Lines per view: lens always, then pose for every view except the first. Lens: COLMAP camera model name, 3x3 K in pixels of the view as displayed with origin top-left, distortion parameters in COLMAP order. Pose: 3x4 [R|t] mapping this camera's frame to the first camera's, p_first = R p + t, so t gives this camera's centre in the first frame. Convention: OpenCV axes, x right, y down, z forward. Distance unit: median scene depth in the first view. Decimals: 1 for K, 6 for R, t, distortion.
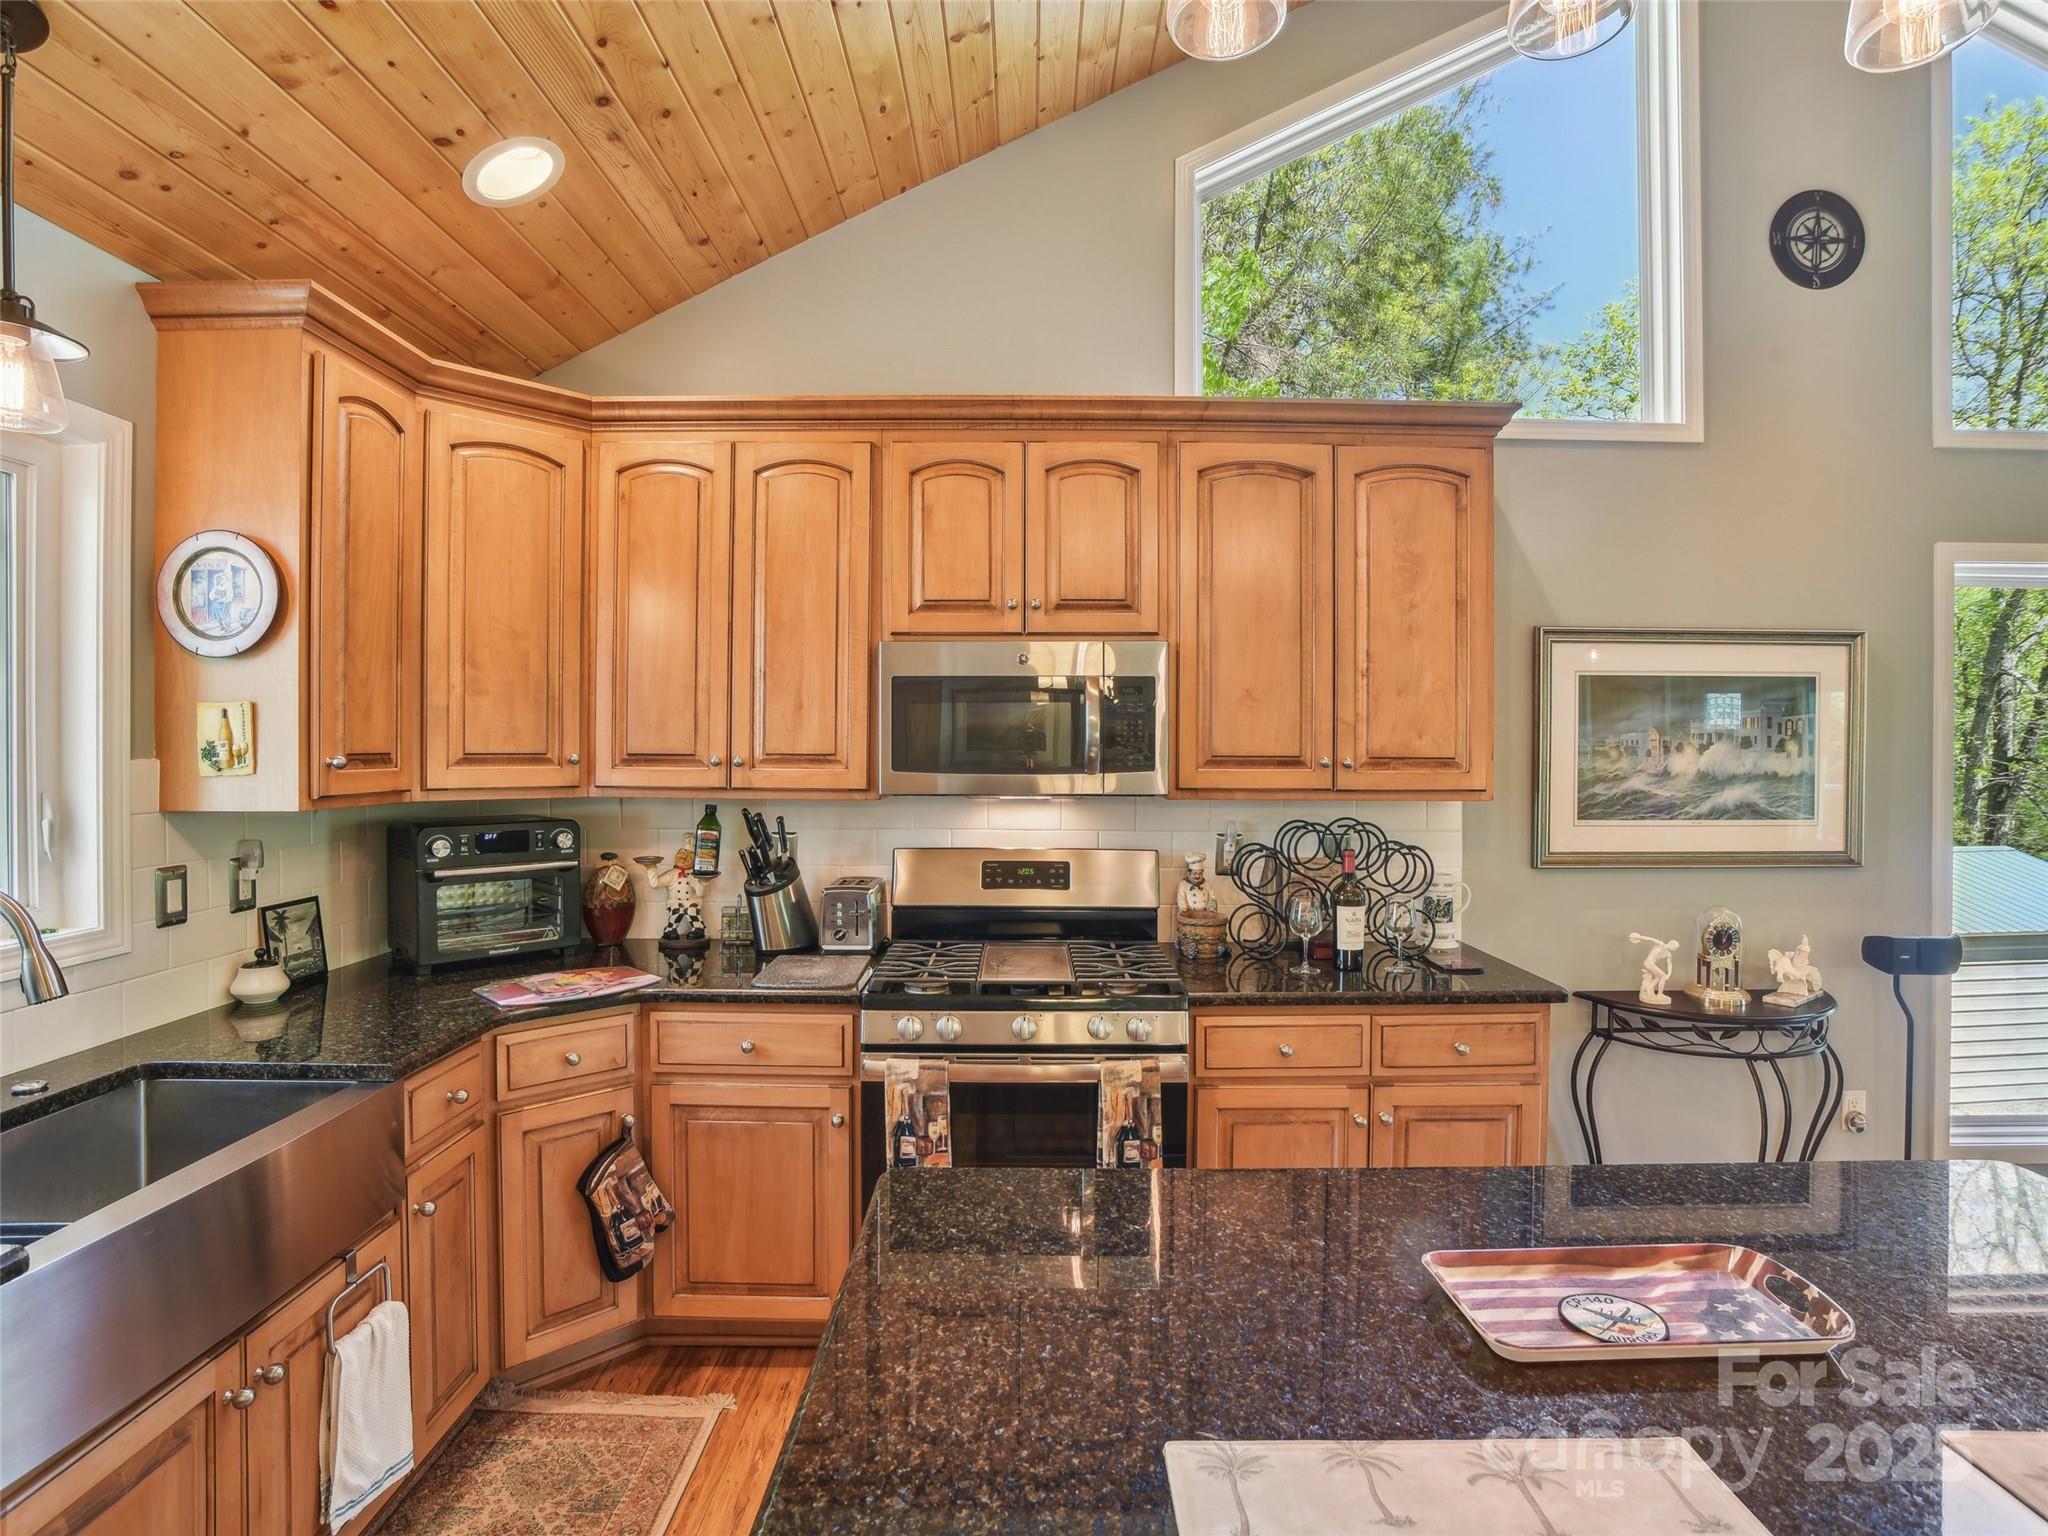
lens RADIAL K [[1041.1, 0, 1036.7], [0, 1041.1, 757.0], [0, 0, 1]] dist [-0.068246, 0.023554]
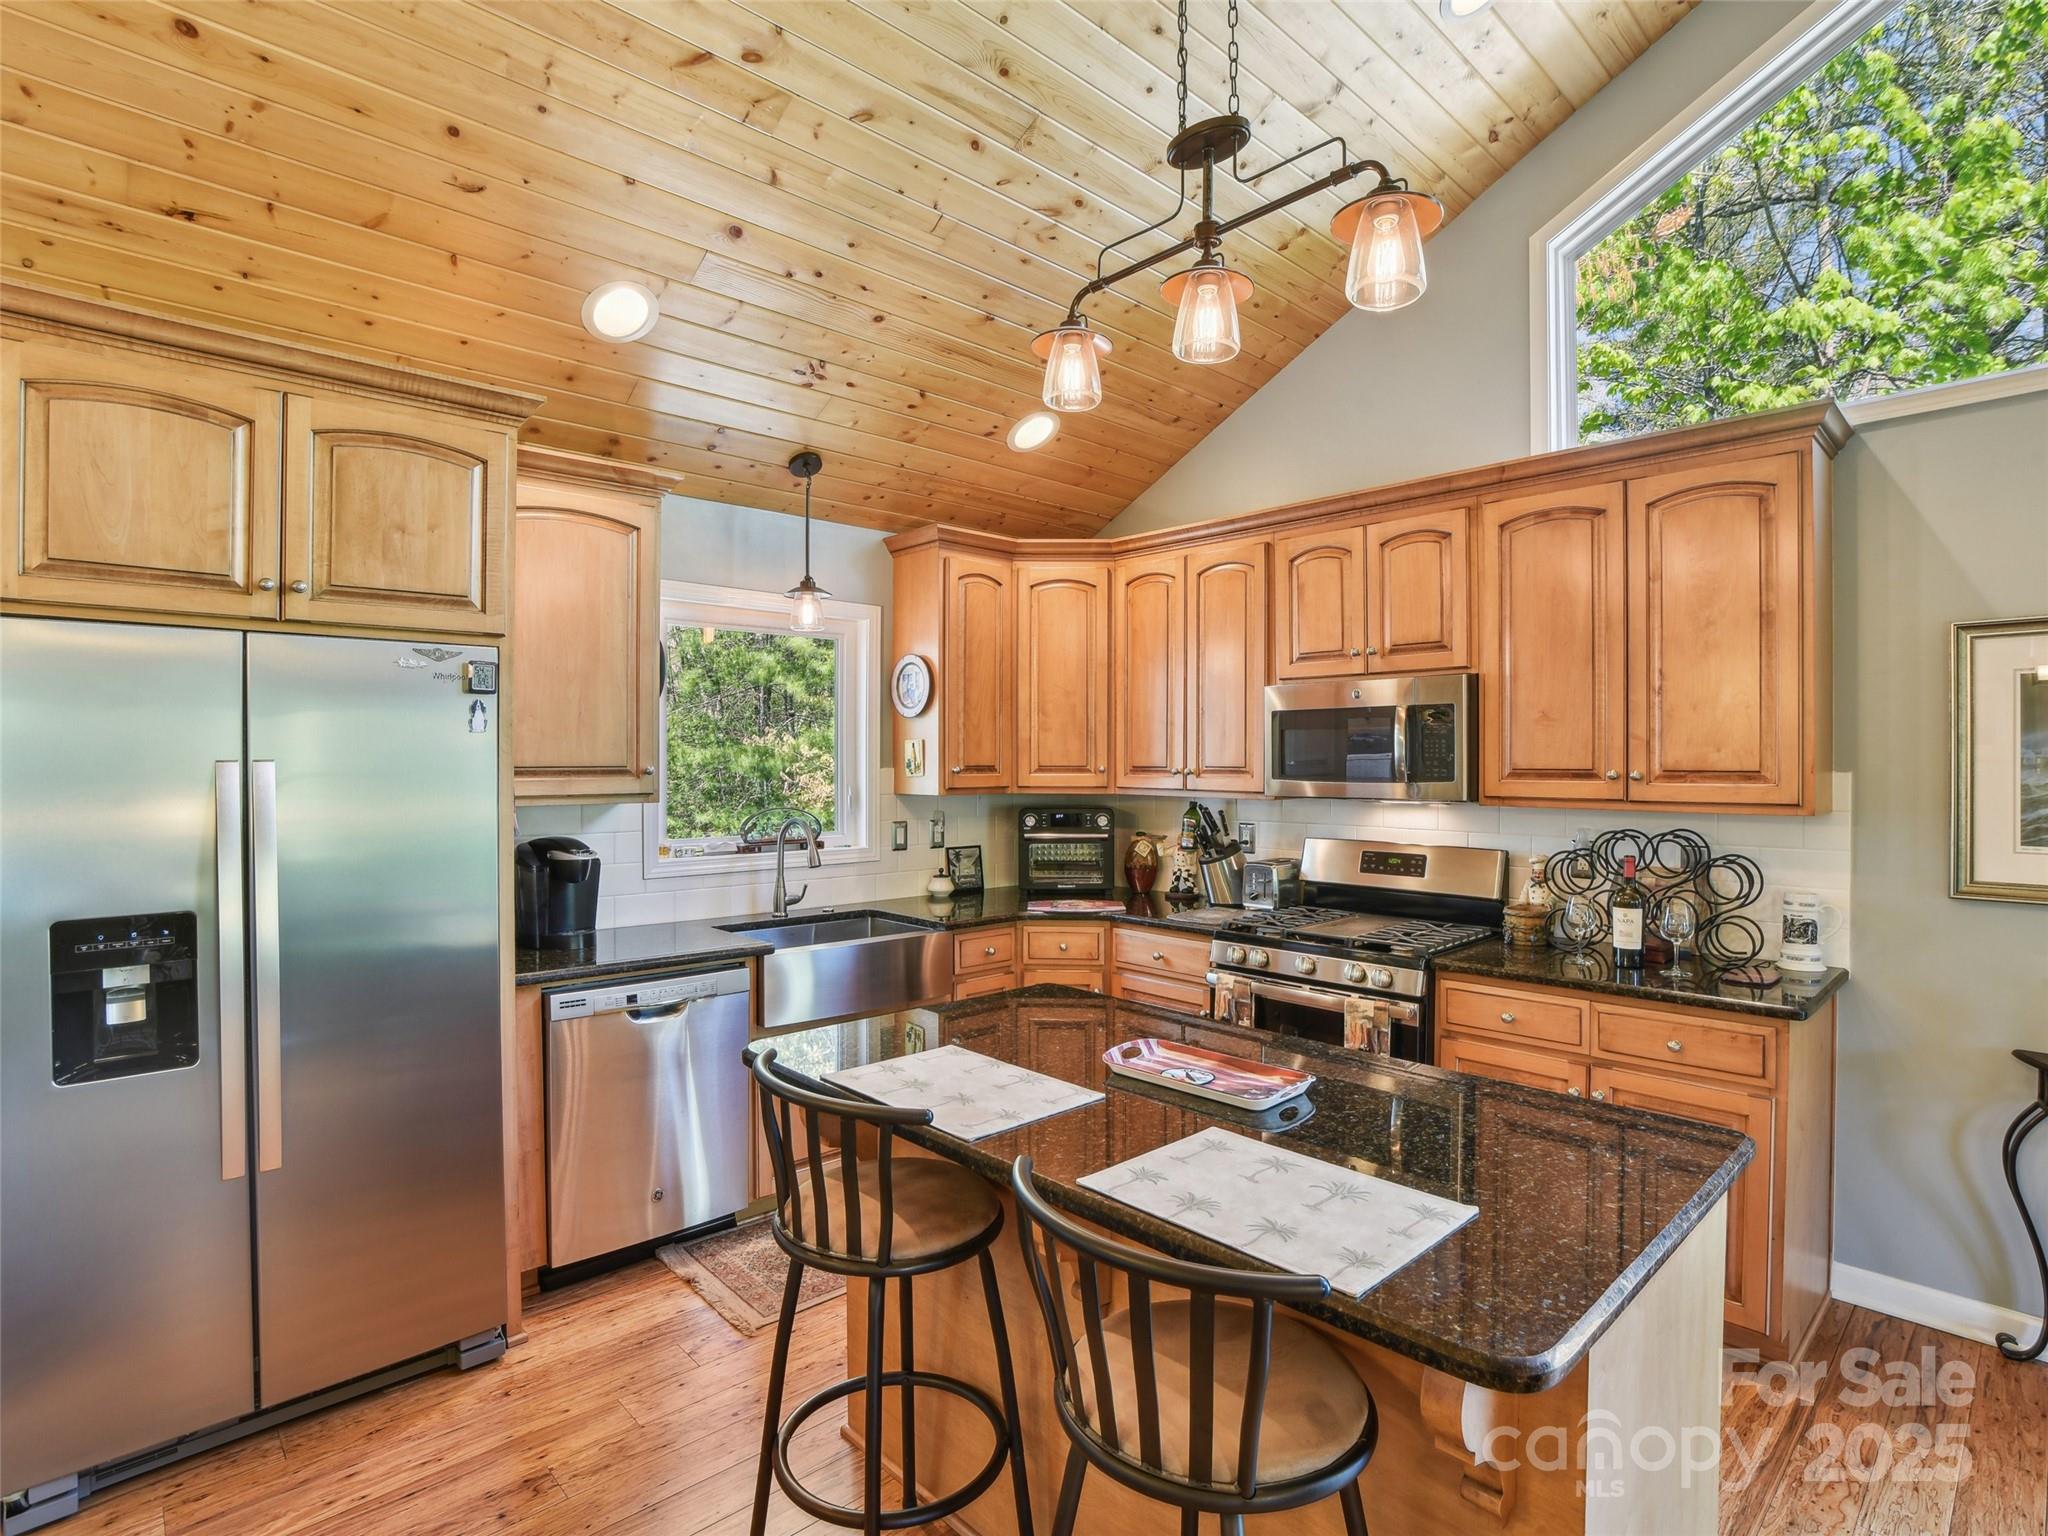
lens RADIAL K [[1041.1, 0, 1029.8], [0, 1041.1, 758.9], [0, 0, 1]] dist [-0.068246, 0.023554]
pose [[0.682209, -0.003610, -0.731149, 0.641385], [-0.005046, 0.999941, -0.009646, 0.001811], [0.731140, 0.010270, 0.682150, -0.179696]]
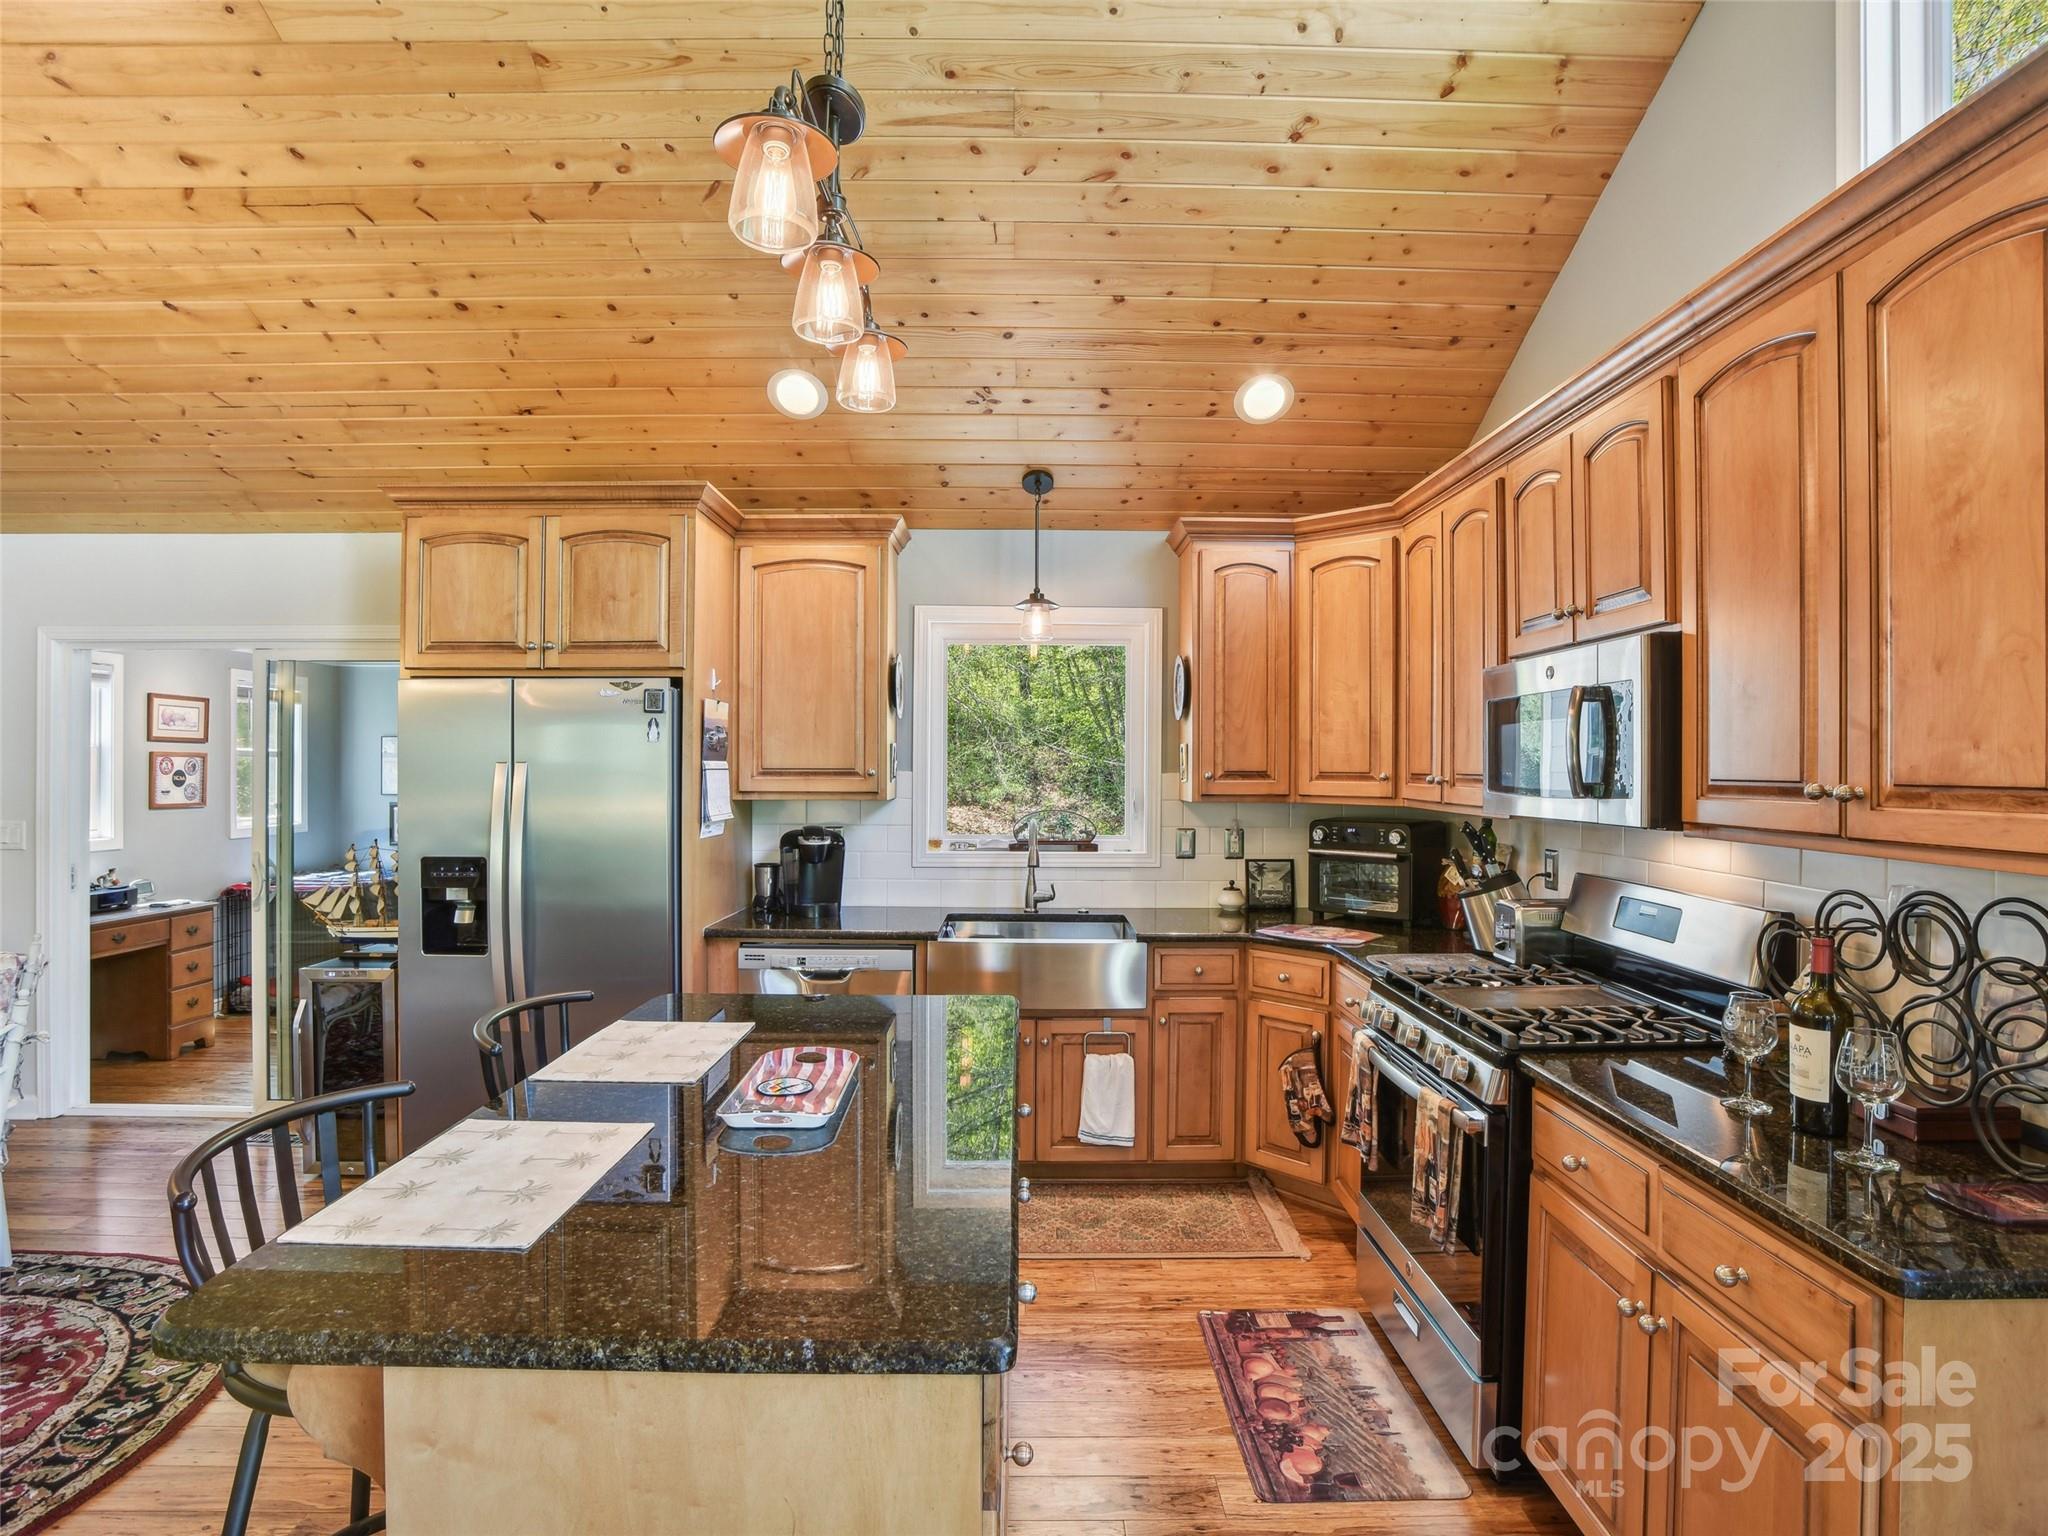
lens RADIAL K [[1041.1, 0, 1028.7], [0, 1041.1, 765.9], [0, 0, 1]] dist [-0.068246, 0.023554]
pose [[0.003686, -0.002724, -0.999989, 0.879201], [-0.013759, 0.999901, -0.002774, -0.002030], [0.999899, 0.013769, 0.003648, 0.522030]]
